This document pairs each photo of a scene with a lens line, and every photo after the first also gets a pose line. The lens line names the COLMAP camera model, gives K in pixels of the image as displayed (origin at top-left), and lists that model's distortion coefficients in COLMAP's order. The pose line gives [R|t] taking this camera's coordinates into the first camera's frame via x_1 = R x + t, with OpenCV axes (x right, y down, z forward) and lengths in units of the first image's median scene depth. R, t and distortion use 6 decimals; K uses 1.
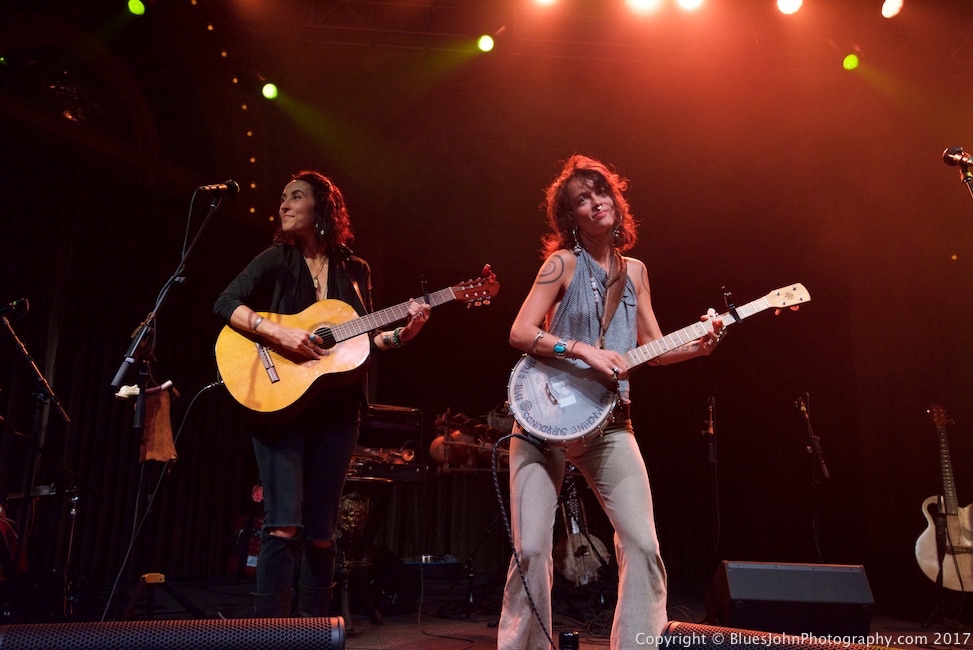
lens RADIAL K [[915.7, 0, 484.8], [0, 915.7, 328.2], [0, 0, 1]] dist [0.046607, 0.000000]
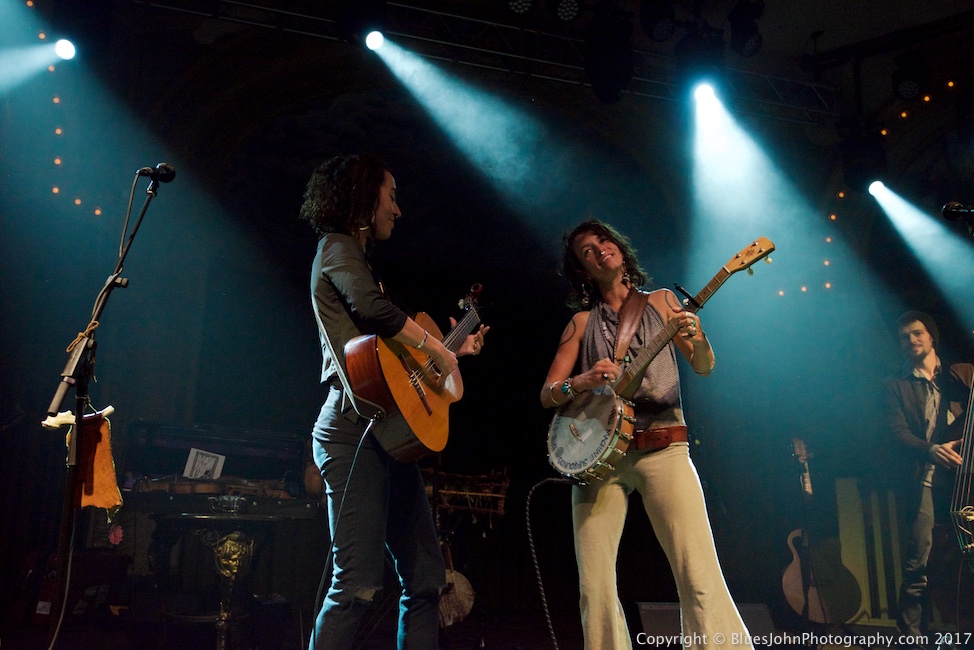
lens RADIAL K [[965.4, 0, 487.0], [0, 965.4, 328.6], [0, 0, 1]] dist [0.048299, 0.000000]
pose [[0.968069, 0.049236, 0.245800, -0.149669], [-0.046808, 0.998780, -0.015712, -0.008155], [-0.246273, 0.003705, 0.969193, 0.061438]]
